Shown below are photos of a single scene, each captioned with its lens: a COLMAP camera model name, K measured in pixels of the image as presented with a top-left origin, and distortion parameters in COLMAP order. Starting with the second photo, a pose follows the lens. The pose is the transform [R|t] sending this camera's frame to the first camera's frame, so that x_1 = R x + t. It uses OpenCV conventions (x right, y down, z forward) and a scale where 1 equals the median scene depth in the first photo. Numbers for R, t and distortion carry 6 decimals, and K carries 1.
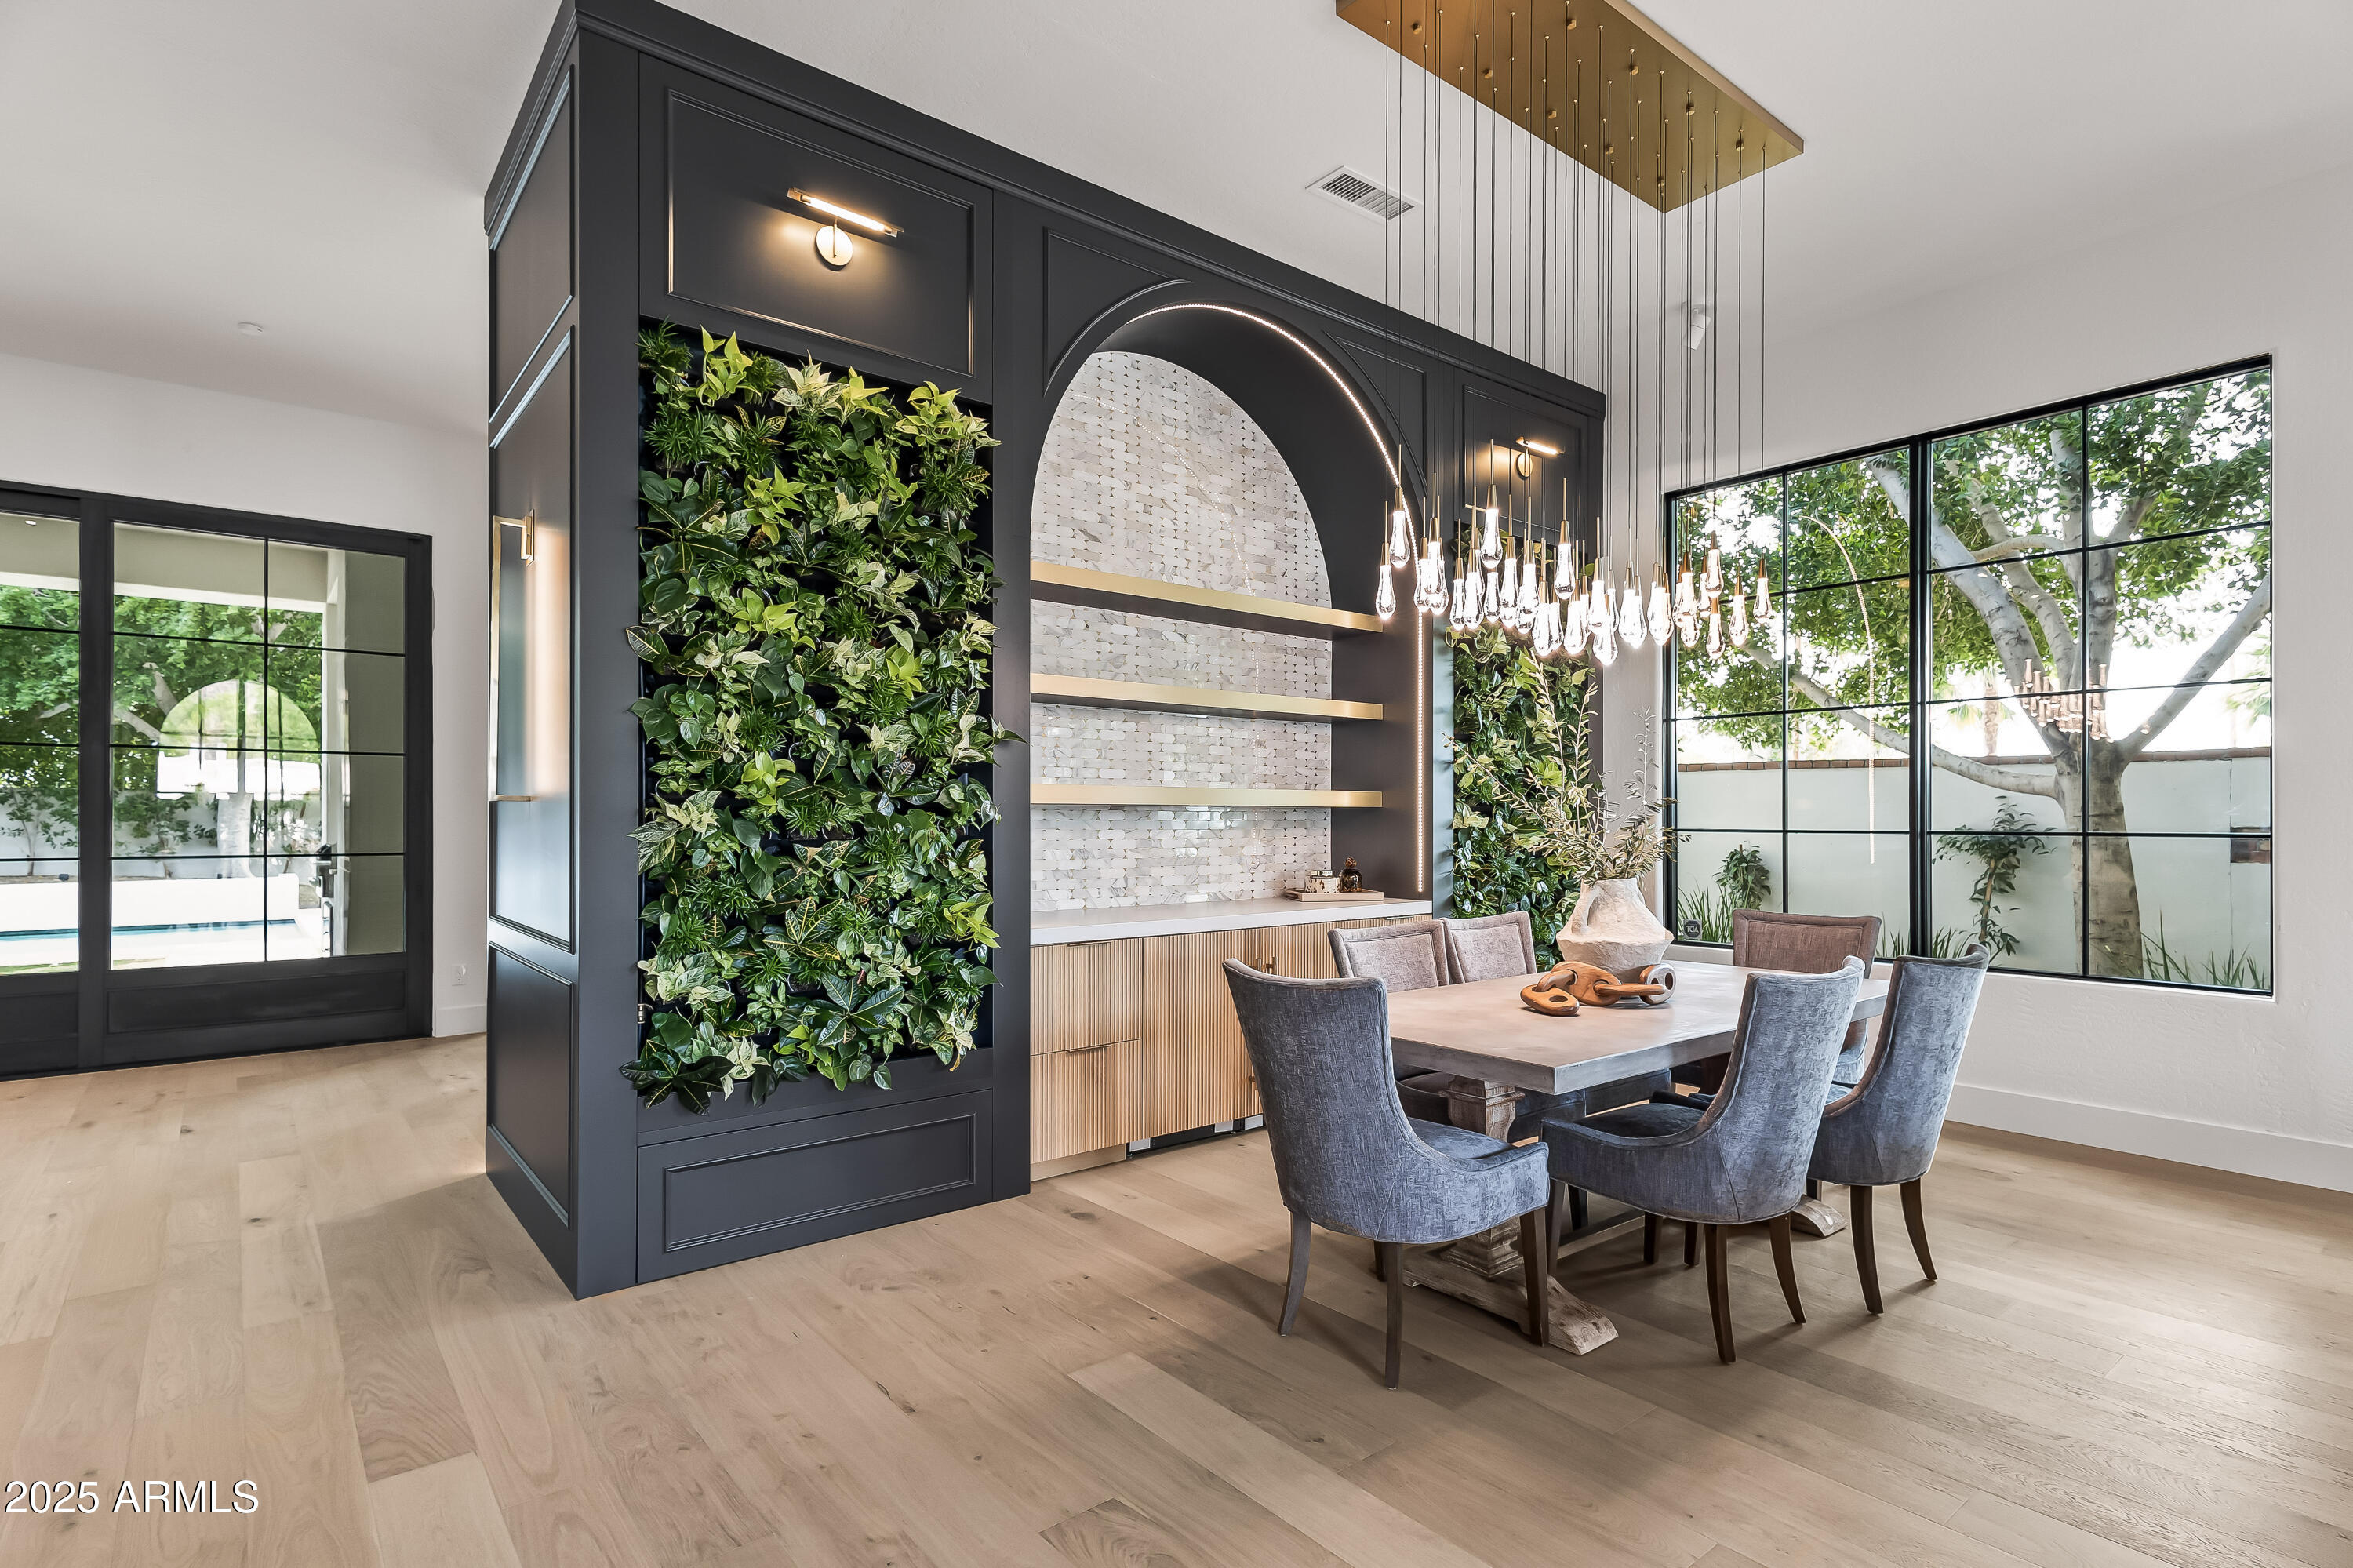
lens RADIAL K [[1172.9, 0, 1175.7], [0, 1172.9, 811.6], [0, 0, 1]] dist [0.008321, 0.000783]
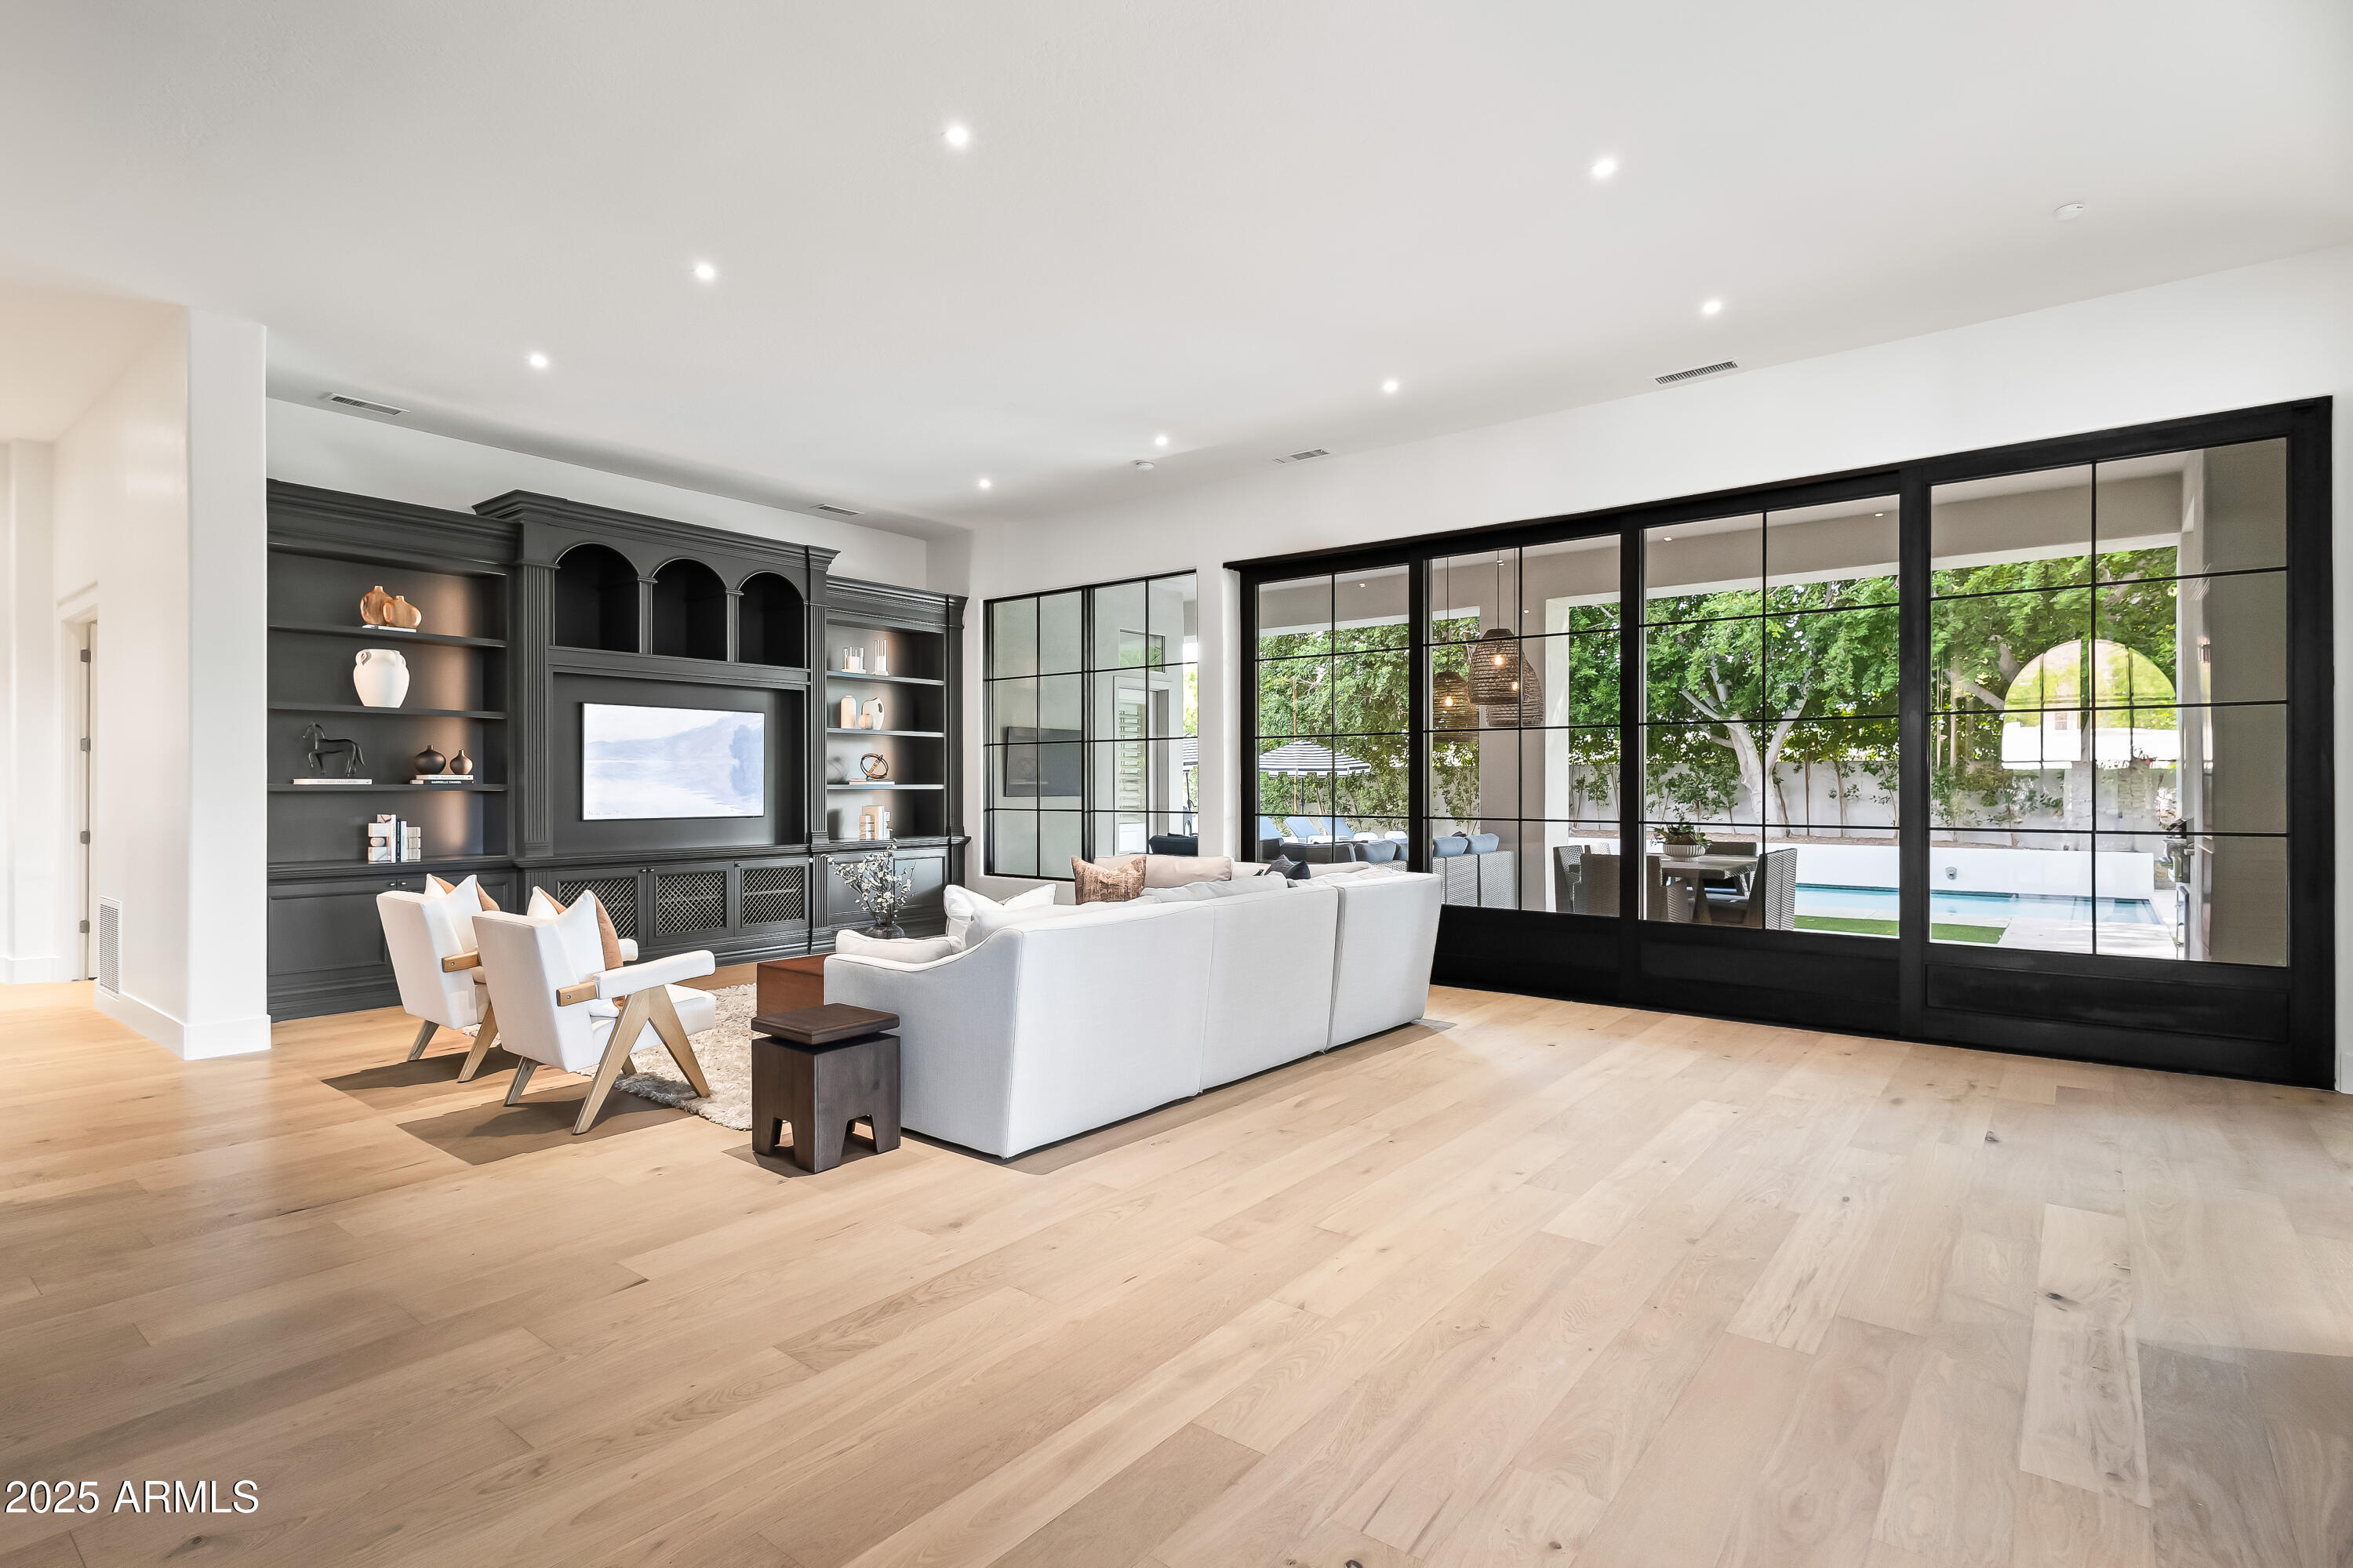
lens RADIAL K [[1145.2, 0, 1103.6], [0, 1145.2, 784.4], [0, 0, 1]] dist [0.027301, -0.010349]
pose [[0.189560, -0.002791, -0.981865, -0.135715], [0.004984, 0.999986, -0.001880, 0.002696], [0.981857, -0.004537, 0.189571, 0.228189]]
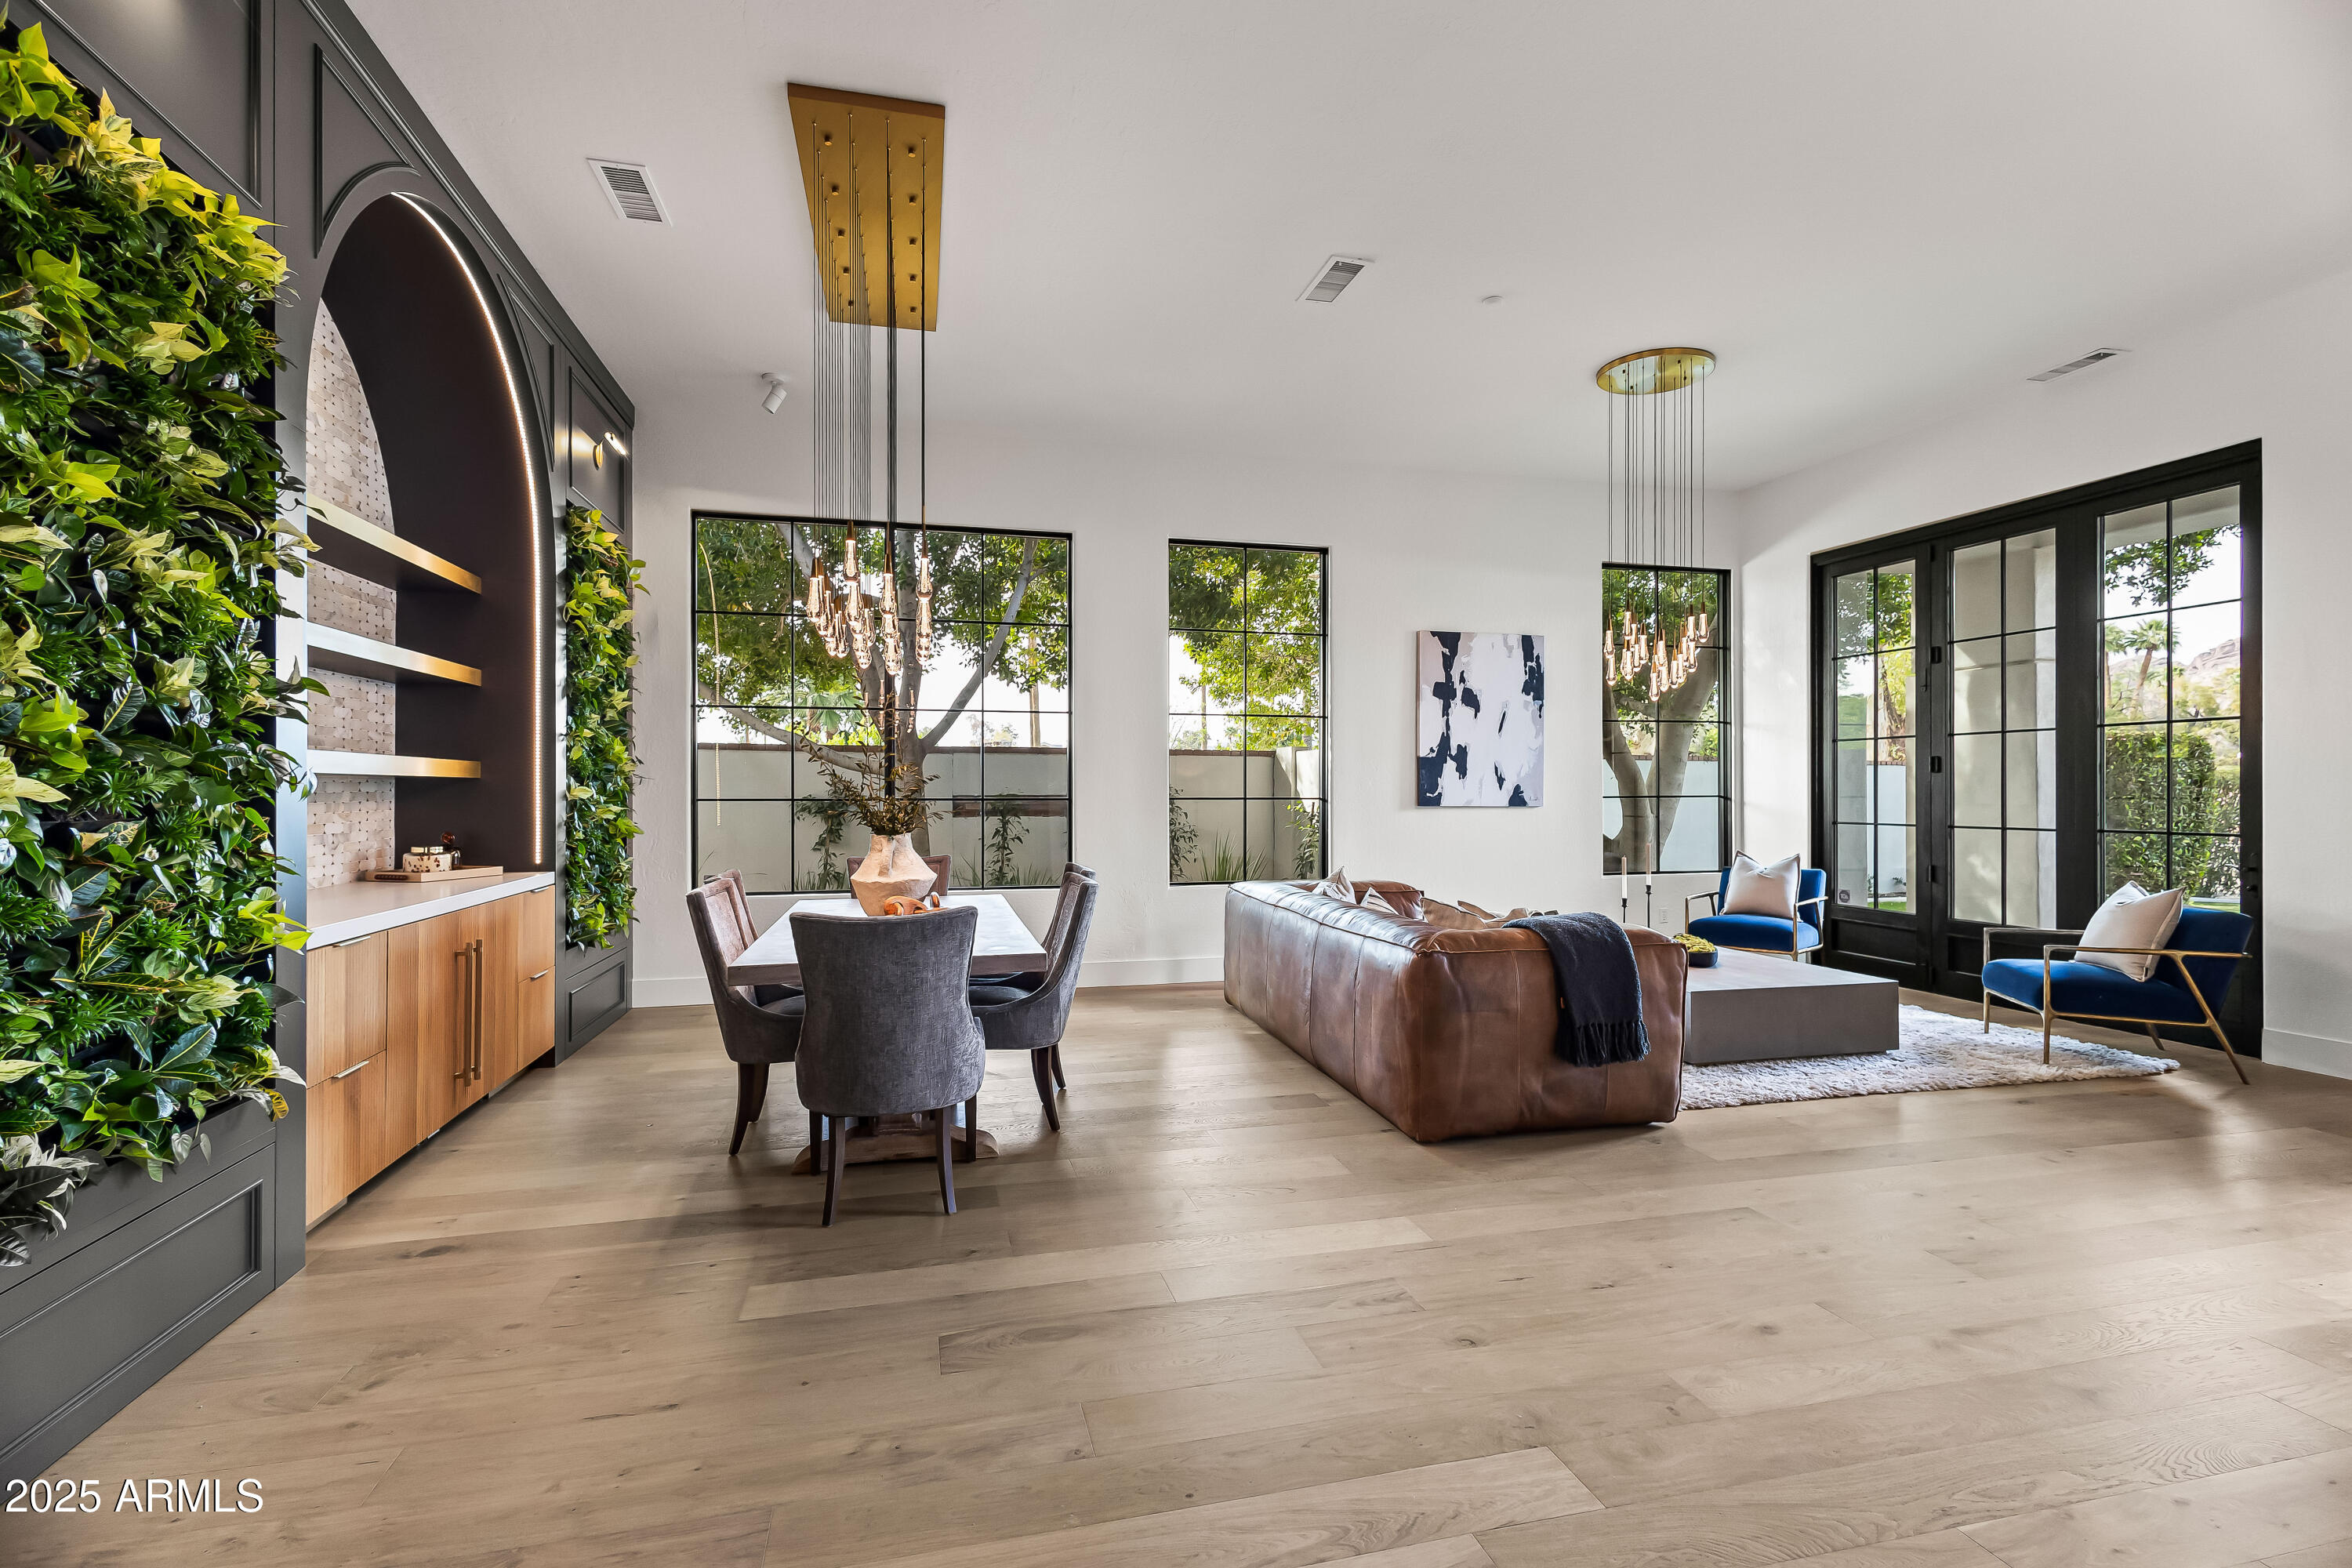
lens RADIAL K [[1085.4, 0, 1179.2], [0, 1085.4, 790.5], [0, 0, 1]] dist [0.006366, 0.000091]
pose [[0.414877, -0.000556, 0.909878, -0.574437], [-0.004190, 0.999988, 0.002521, 0.002420], [-0.909868, -0.004858, 0.414869, 0.172625]]
